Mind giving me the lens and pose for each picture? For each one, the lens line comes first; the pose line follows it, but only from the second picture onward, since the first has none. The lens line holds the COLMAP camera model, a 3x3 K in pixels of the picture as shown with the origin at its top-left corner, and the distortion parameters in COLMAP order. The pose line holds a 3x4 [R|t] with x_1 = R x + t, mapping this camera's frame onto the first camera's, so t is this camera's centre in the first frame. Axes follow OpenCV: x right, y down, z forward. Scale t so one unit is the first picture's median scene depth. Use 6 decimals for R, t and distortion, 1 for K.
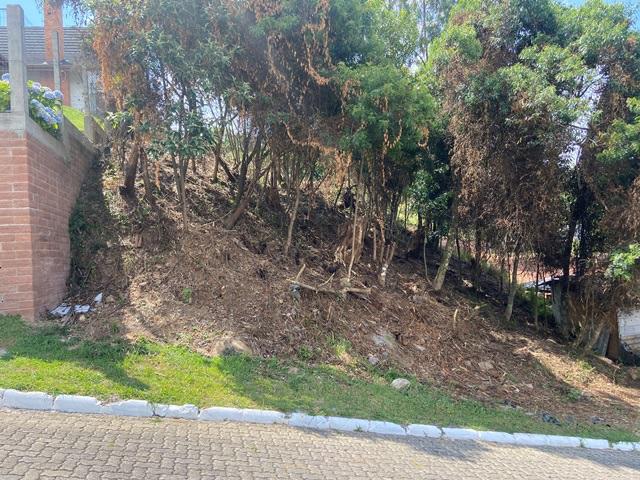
lens RADIAL K [[484.4, 0, 314.9], [0, 484.4, 236.3], [0, 0, 1]] dist [0.126551, -0.157652]
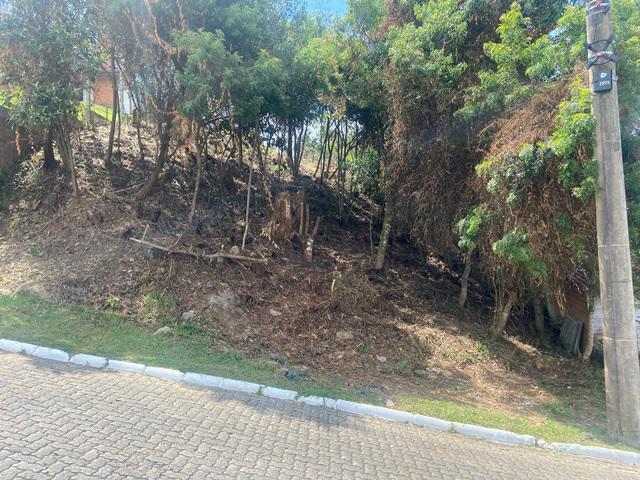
lens RADIAL K [[484.4, 0, 314.9], [0, 484.4, 236.3], [0, 0, 1]] dist [0.126551, -0.157652]
pose [[0.965539, 0.015159, -0.259817, 0.726256], [-0.016439, 0.999861, -0.002755, 0.096127], [0.259740, 0.006931, 0.965654, 0.082424]]
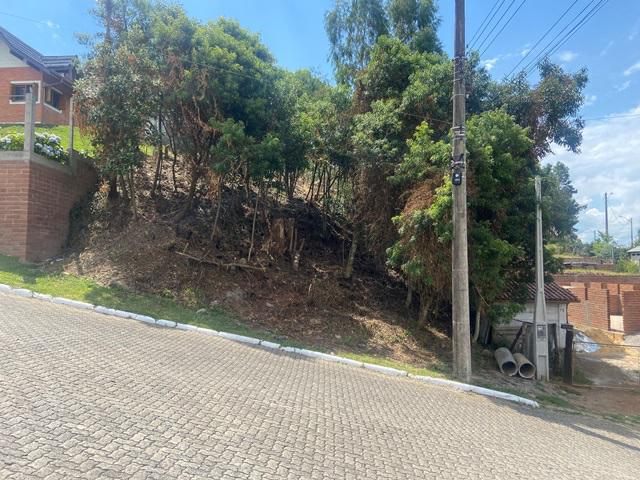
lens RADIAL K [[484.4, 0, 314.9], [0, 484.4, 236.3], [0, 0, 1]] dist [0.126551, -0.157652]
pose [[0.965895, 0.048103, -0.254426, 0.944831], [-0.053313, 0.998485, -0.013620, 0.042131], [0.253386, 0.026719, 0.966996, -0.529111]]
